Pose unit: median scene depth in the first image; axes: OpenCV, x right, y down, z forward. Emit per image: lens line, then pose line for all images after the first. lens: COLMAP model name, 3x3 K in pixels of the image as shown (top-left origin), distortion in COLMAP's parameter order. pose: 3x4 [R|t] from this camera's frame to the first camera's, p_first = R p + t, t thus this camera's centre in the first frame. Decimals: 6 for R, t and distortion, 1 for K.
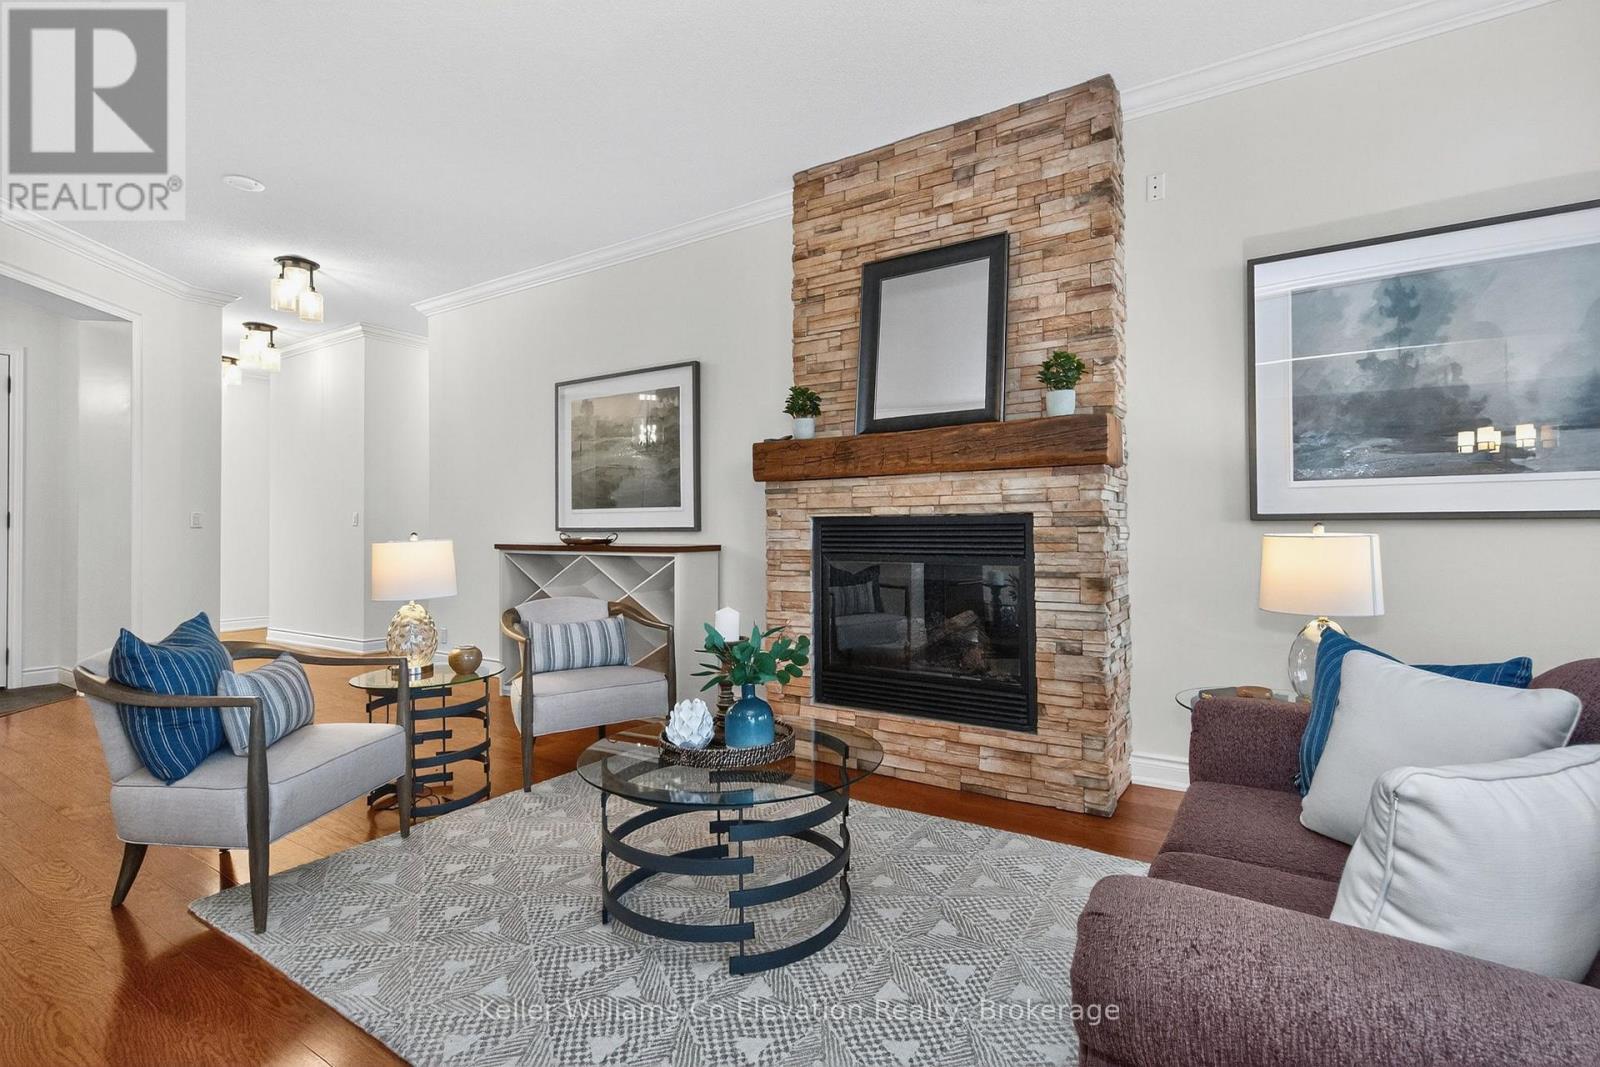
lens RADIAL K [[721.9, 0, 805.6], [0, 721.9, 529.3], [0, 0, 1]] dist [-0.000458, -0.002023]
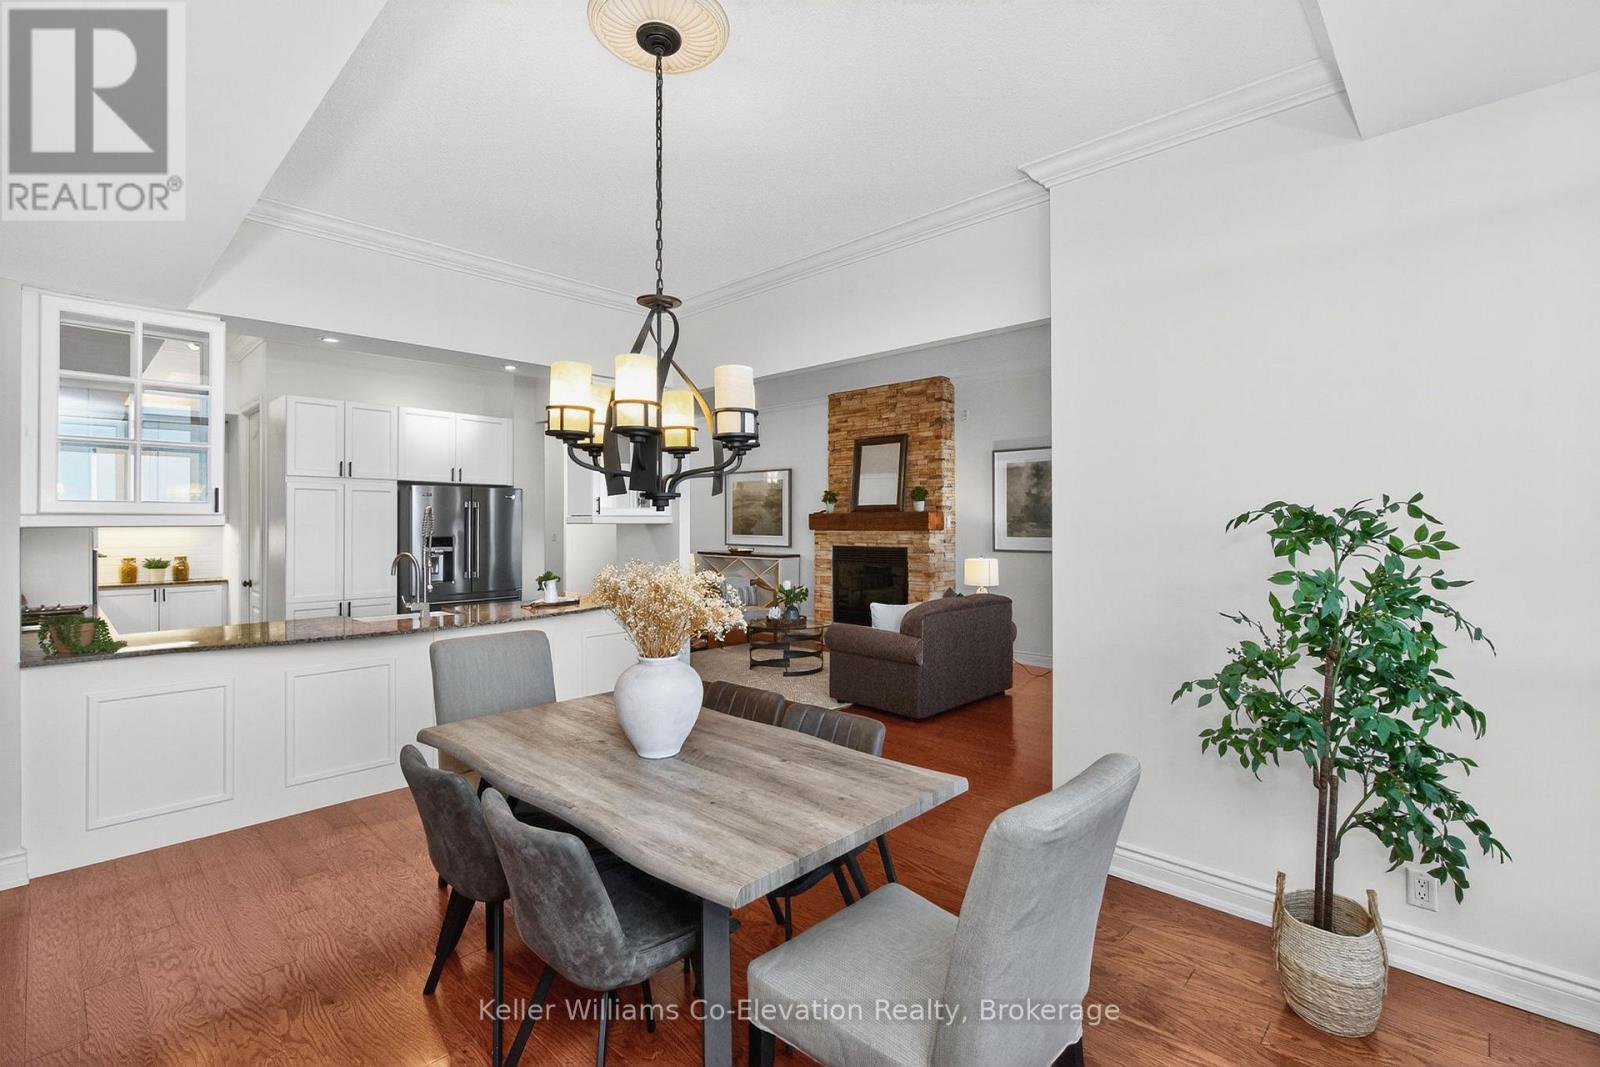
lens RADIAL K [[721.9, 0, 795.2], [0, 721.9, 528.6], [0, 0, 1]] dist [-0.000458, -0.002023]
pose [[0.980568, 0.006641, -0.196066, 0.361203], [-0.003554, 0.999864, 0.016088, -0.111961], [0.196147, -0.015079, 0.980459, -1.392722]]
